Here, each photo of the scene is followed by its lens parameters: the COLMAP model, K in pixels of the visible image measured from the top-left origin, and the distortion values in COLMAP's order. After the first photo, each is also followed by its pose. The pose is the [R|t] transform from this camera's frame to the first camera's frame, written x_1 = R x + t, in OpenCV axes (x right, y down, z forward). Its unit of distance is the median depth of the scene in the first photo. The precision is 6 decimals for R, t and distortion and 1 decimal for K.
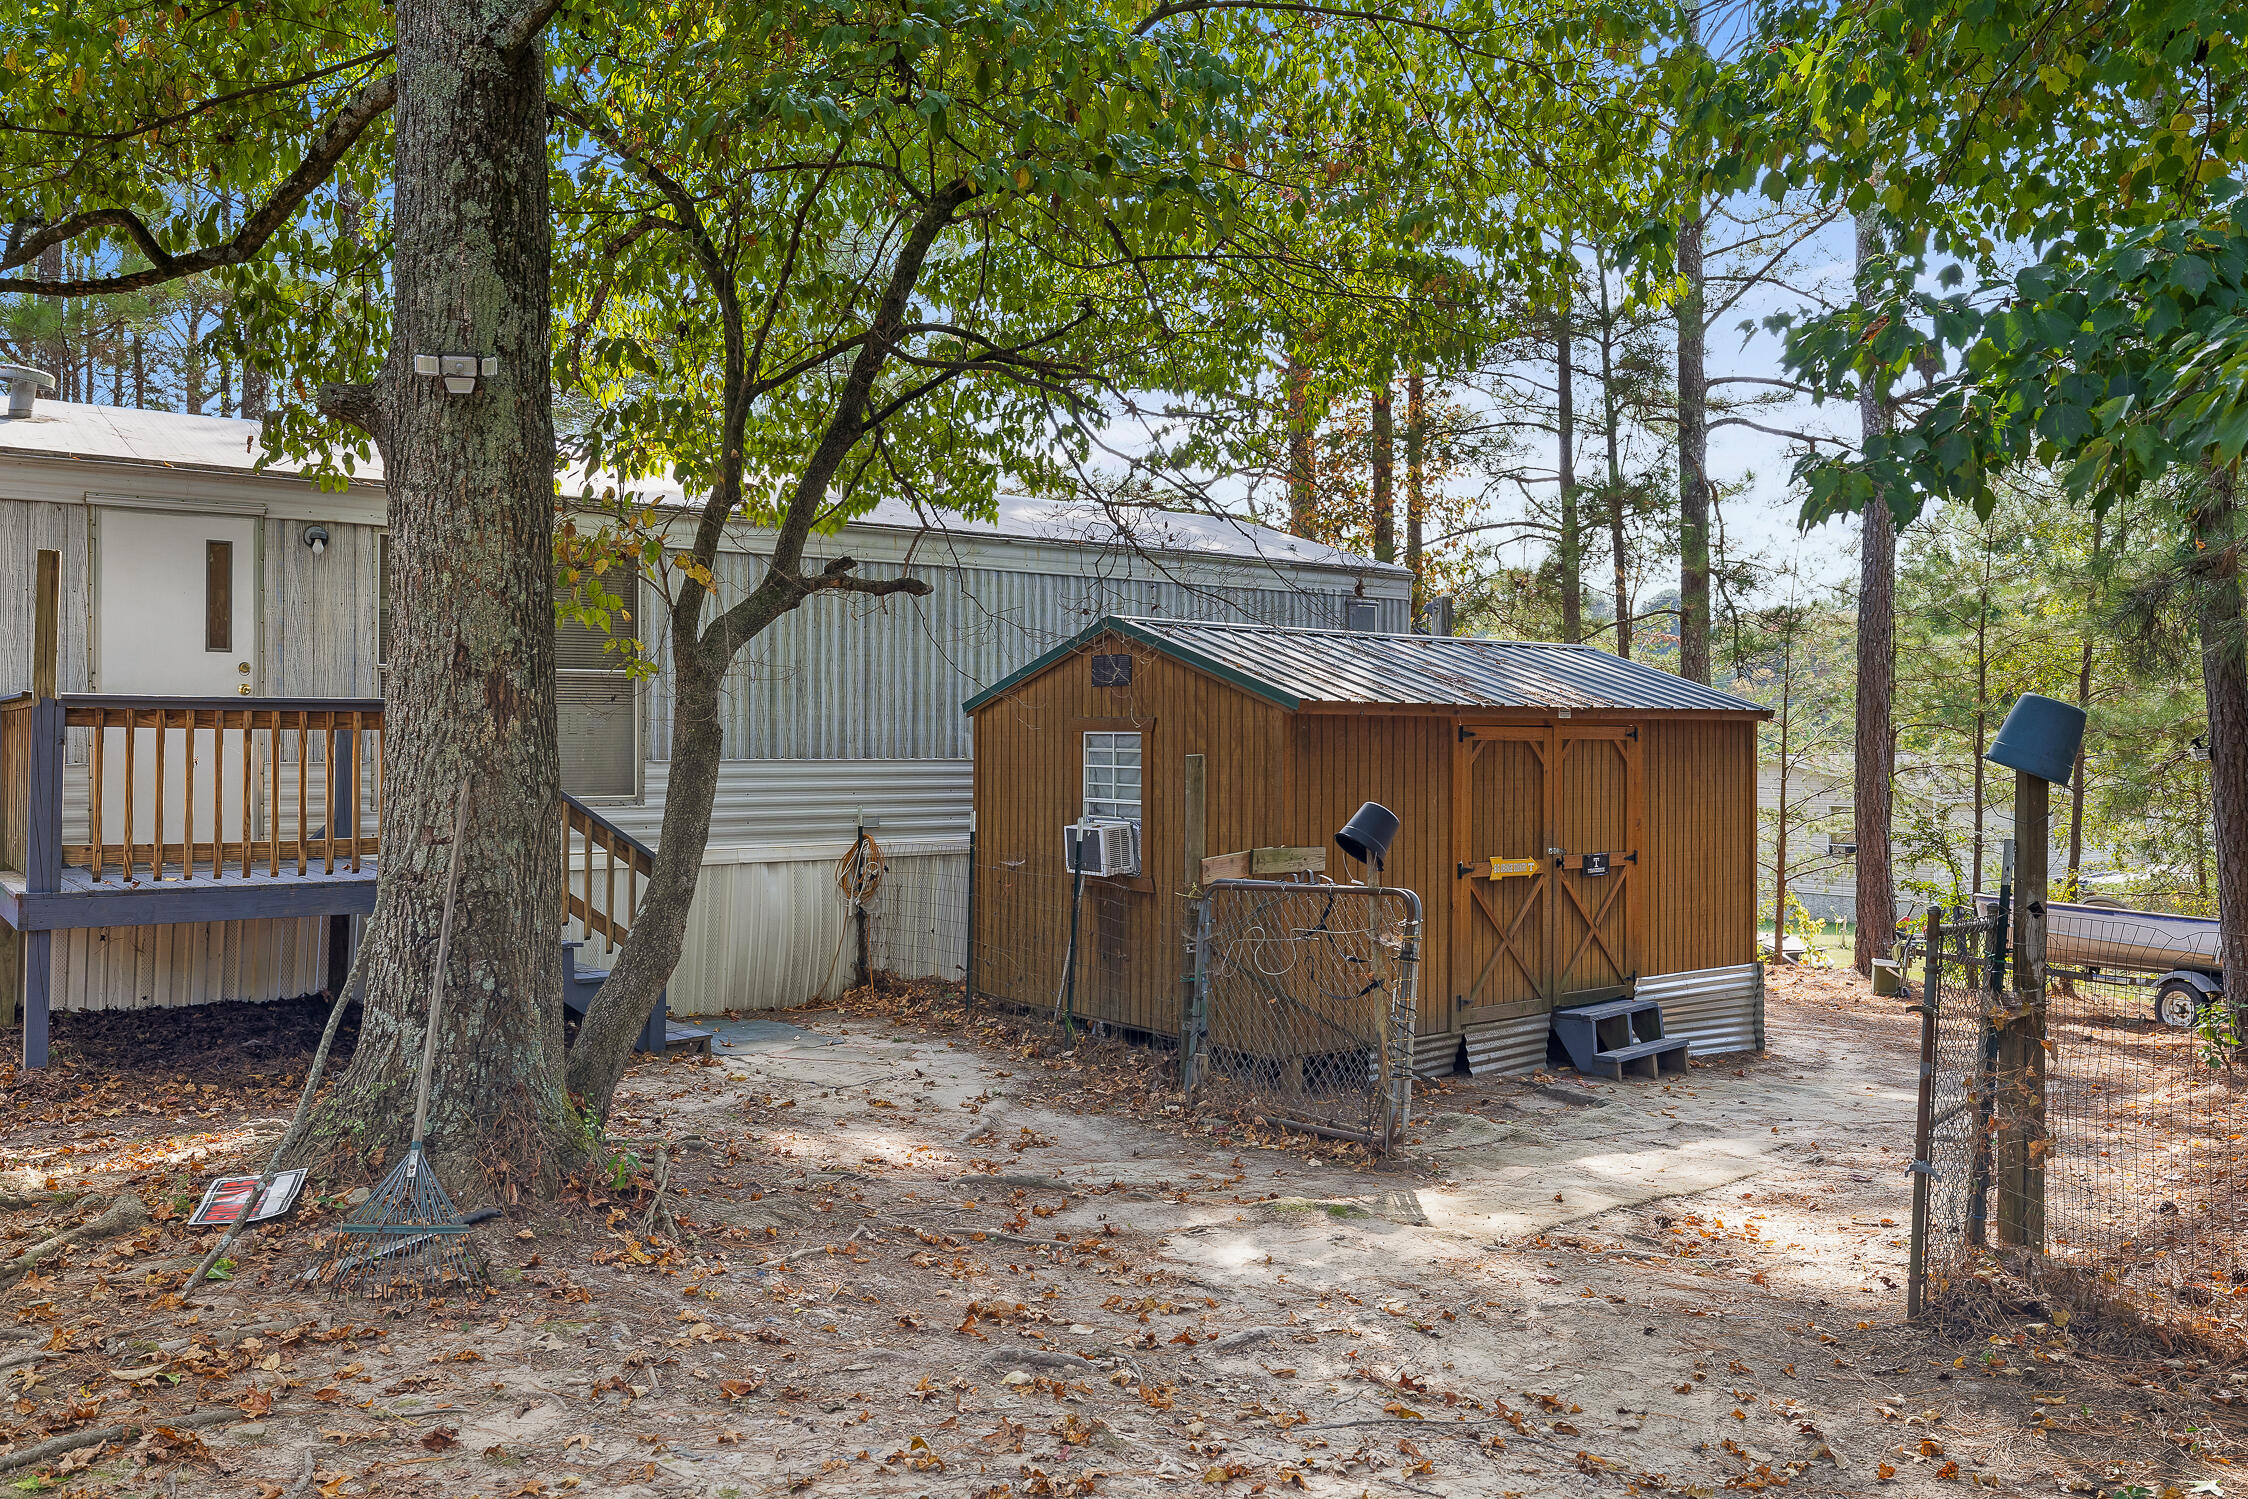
lens RADIAL K [[1668.6, 0, 1128.8], [0, 1668.6, 729.5], [0, 0, 1]] dist [-0.007984, -0.000553]
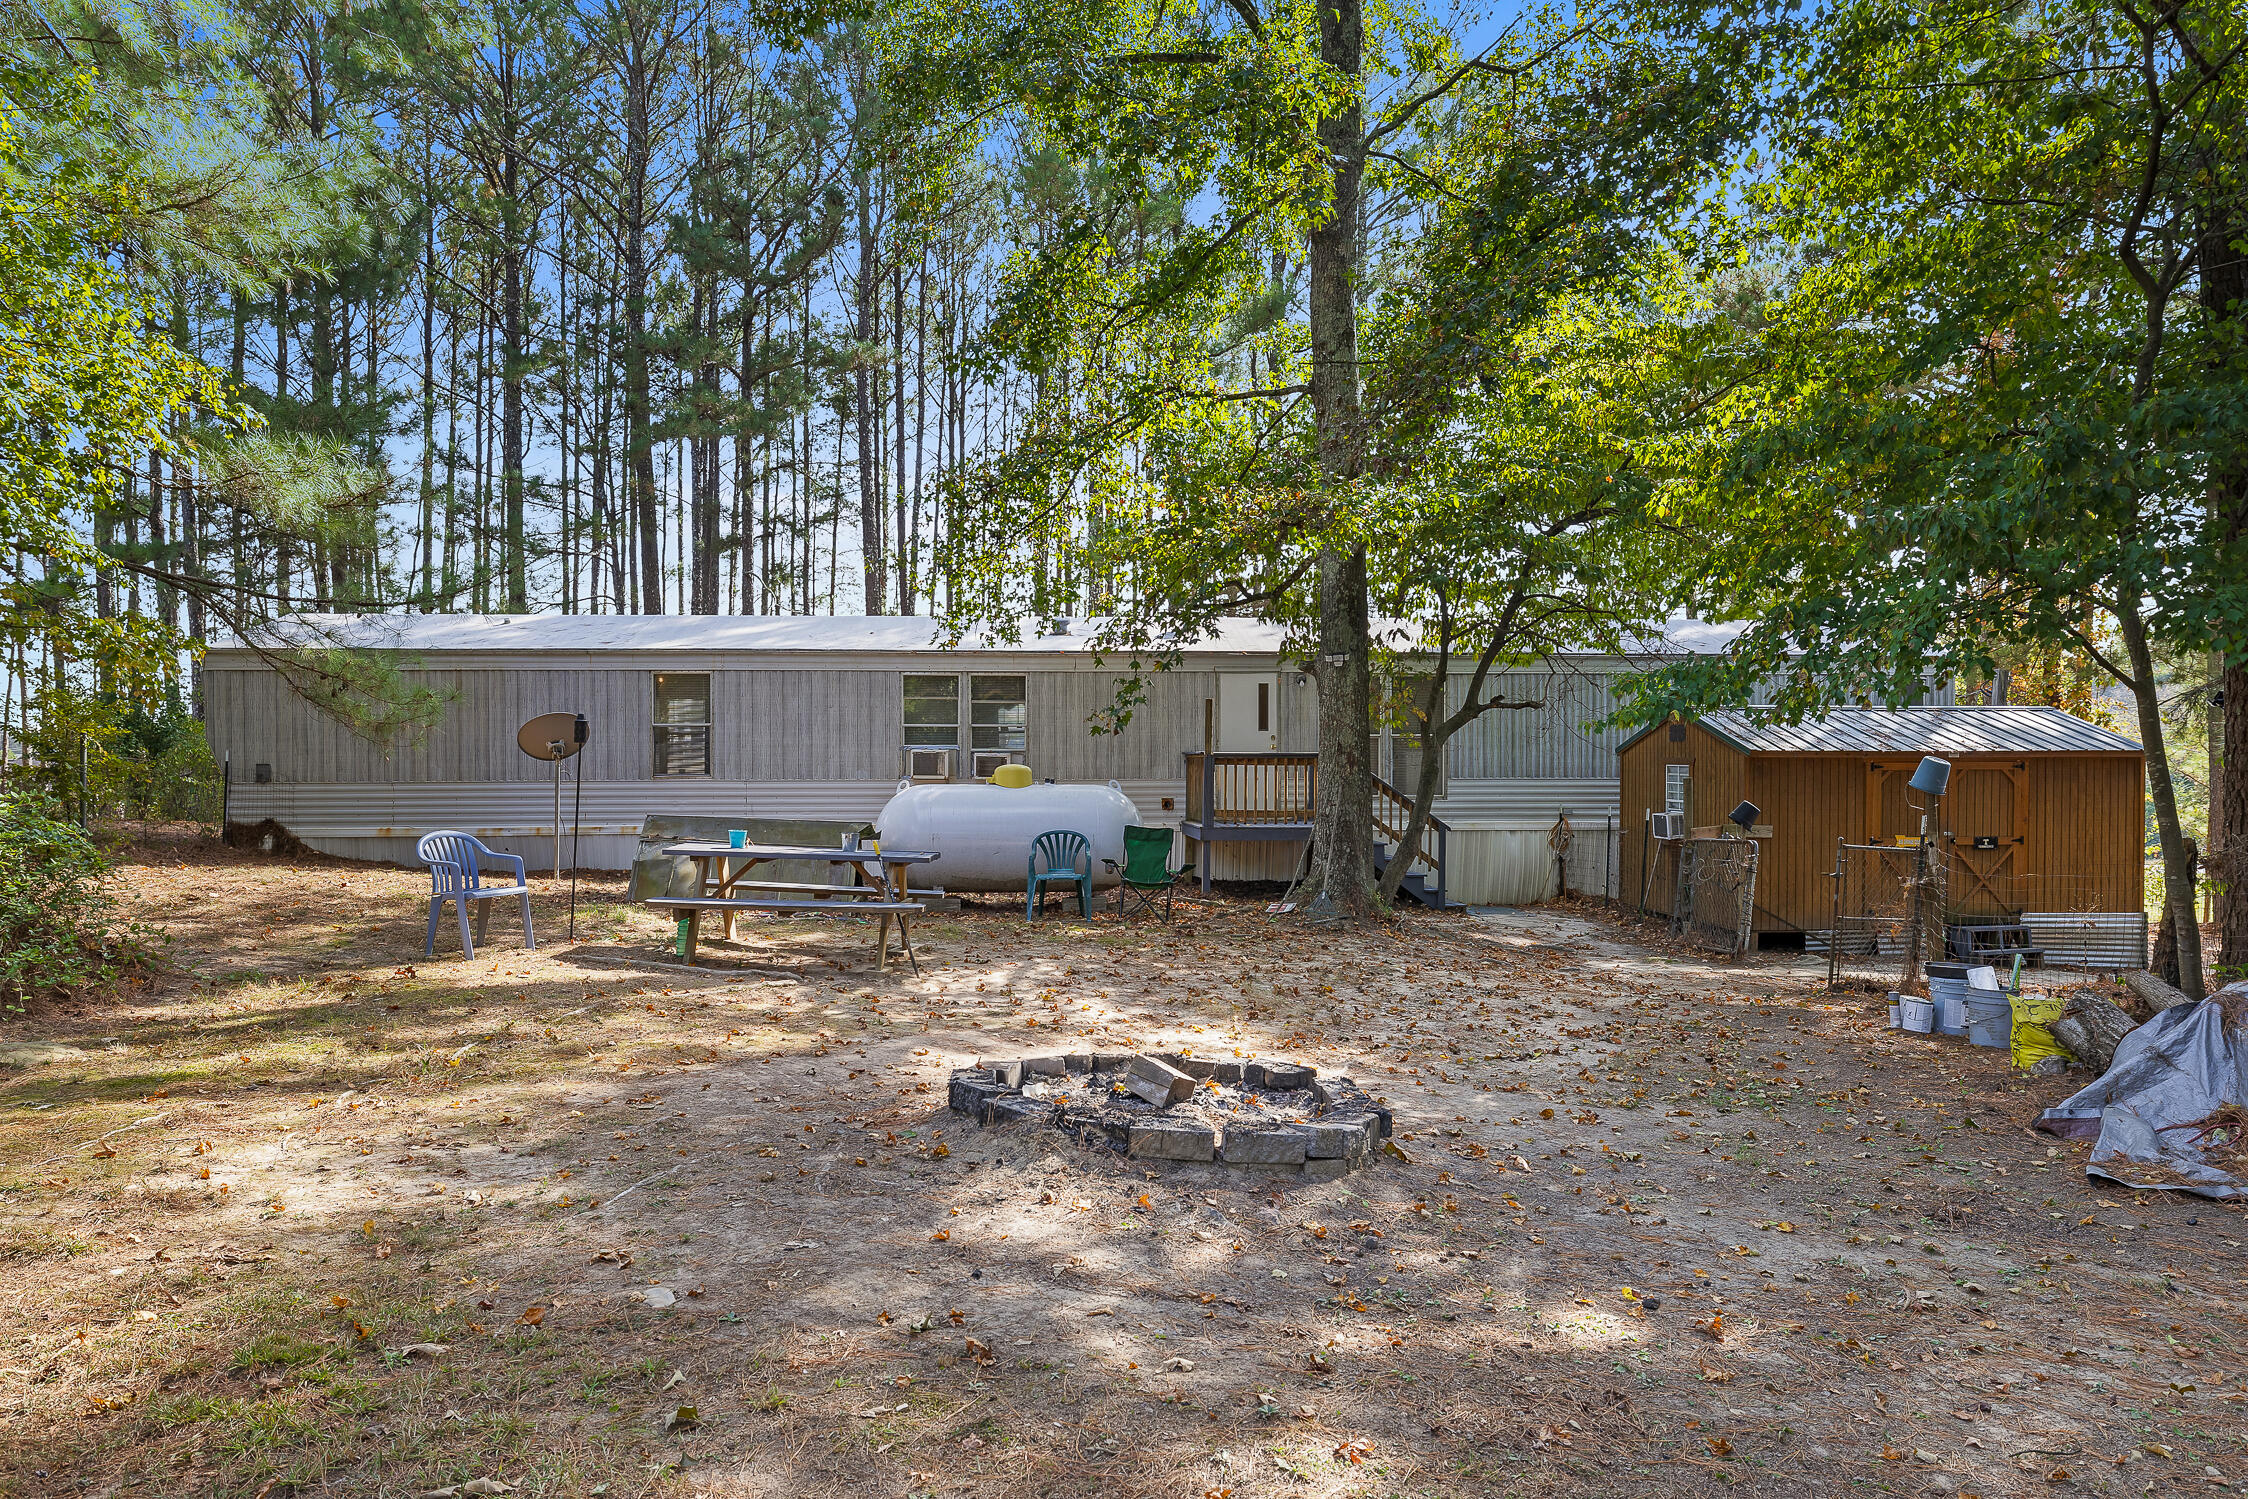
lens RADIAL K [[1571.0, 0, 1122.1], [0, 1571.0, 744.6], [0, 0, 1]] dist [0.003550, 0.000496]
pose [[0.840638, -0.005061, -0.541574, 0.448627], [0.005300, 0.999985, -0.001119, -0.024054], [0.541572, -0.001930, 0.840652, -0.897084]]
